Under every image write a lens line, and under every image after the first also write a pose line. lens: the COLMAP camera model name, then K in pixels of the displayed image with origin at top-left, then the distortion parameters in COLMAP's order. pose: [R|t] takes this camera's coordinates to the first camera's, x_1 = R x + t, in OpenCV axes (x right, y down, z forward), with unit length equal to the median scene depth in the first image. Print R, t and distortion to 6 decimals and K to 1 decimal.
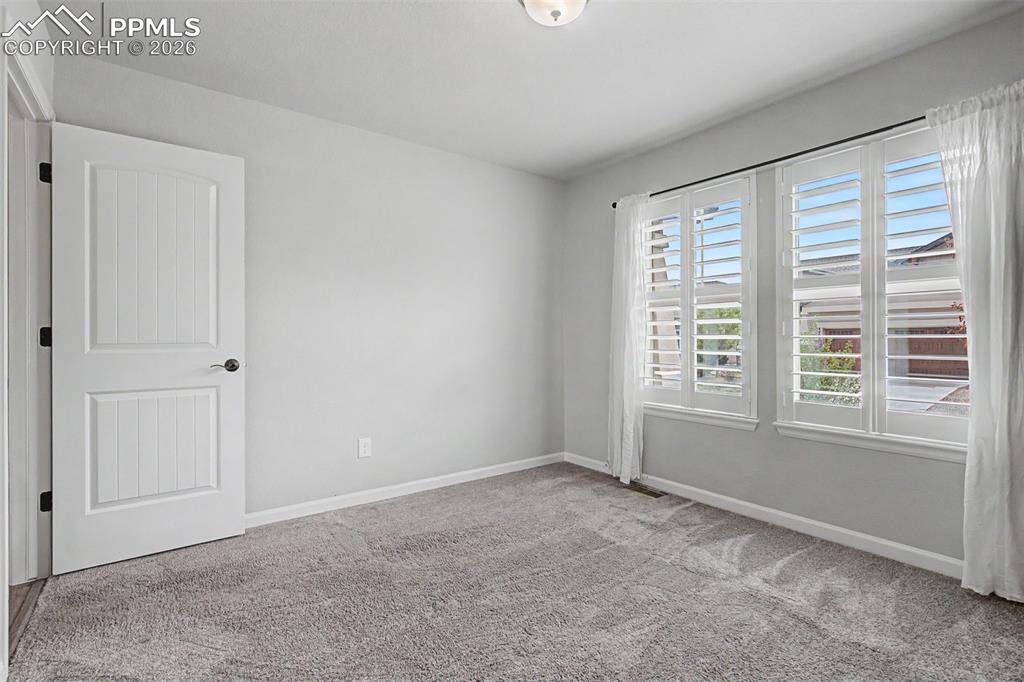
lens RADIAL K [[468.4, 0, 508.8], [0, 468.4, 340.0], [0, 0, 1]] dist [0.000093, 0.000247]
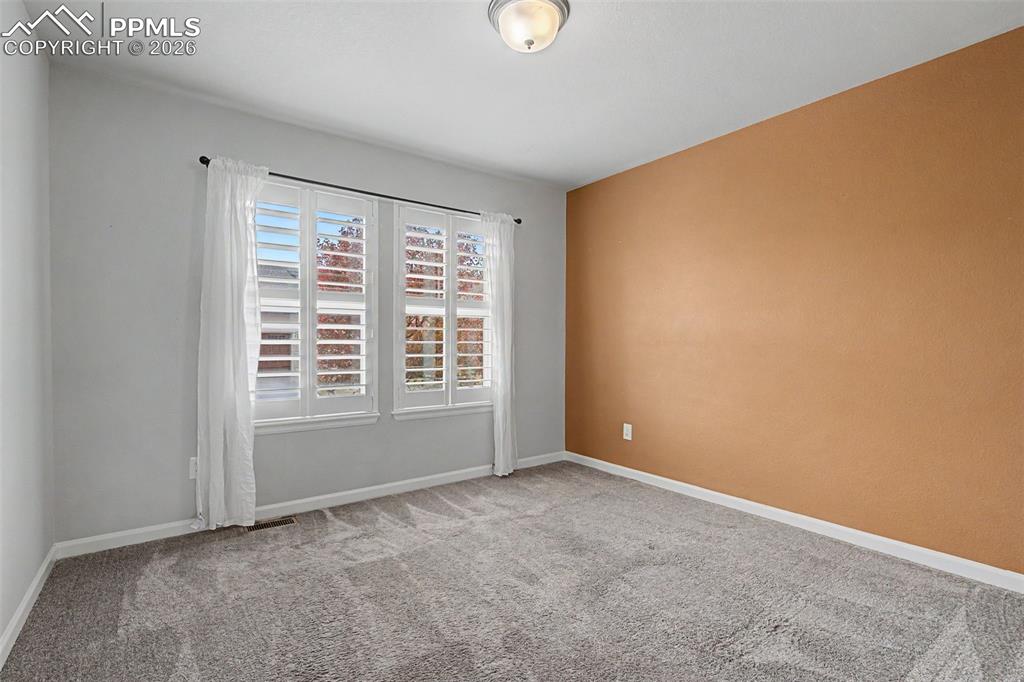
lens RADIAL K [[468.4, 0, 492.9], [0, 468.4, 358.6], [0, 0, 1]] dist [0.000093, 0.000247]
pose [[0.039363, -0.031219, 0.998737, -0.608266], [0.005042, 0.999505, 0.031044, -0.000984], [-0.999212, 0.003813, 0.039501, 0.647877]]
